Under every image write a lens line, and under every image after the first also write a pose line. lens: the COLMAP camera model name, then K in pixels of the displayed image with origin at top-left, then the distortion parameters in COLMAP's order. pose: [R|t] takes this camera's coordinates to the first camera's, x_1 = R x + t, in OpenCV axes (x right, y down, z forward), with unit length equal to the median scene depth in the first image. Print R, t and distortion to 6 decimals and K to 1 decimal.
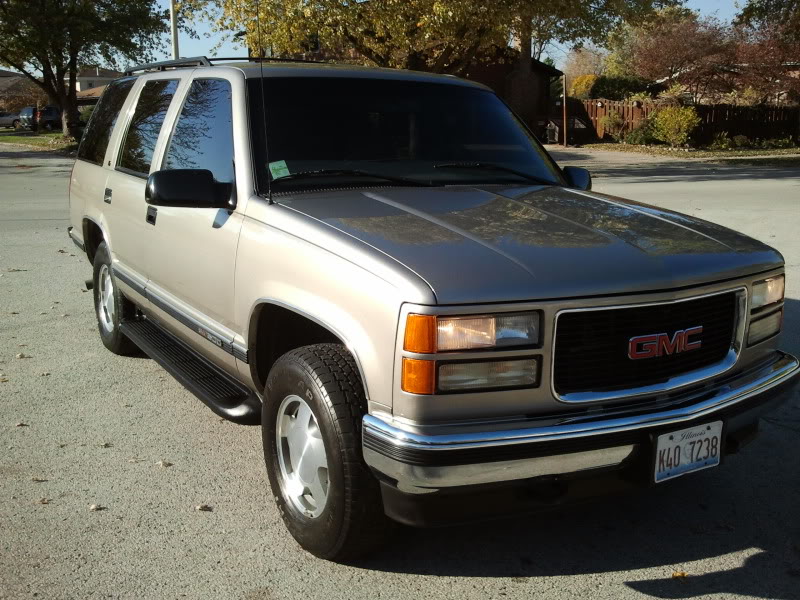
lens RADIAL K [[906.0, 0, 399.2], [0, 906.0, 328.1], [0, 0, 1]] dist [0.022387, -0.036394]
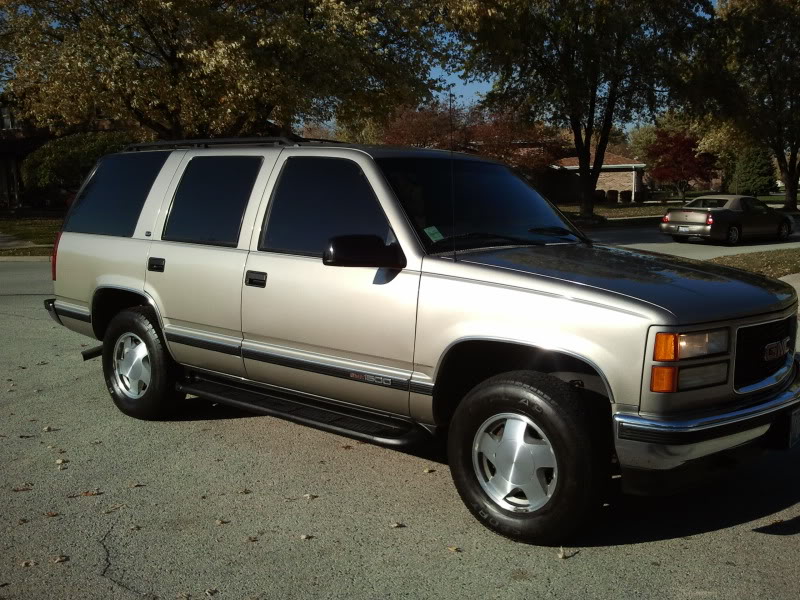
lens RADIAL K [[906.0, 0, 399.2], [0, 906.0, 328.1], [0, 0, 1]] dist [0.022387, -0.036394]
pose [[0.944145, -0.055577, 0.324810, -0.662527], [0.080097, 0.994819, -0.062603, 0.024828], [-0.319648, 0.085122, 0.943705, -0.127775]]
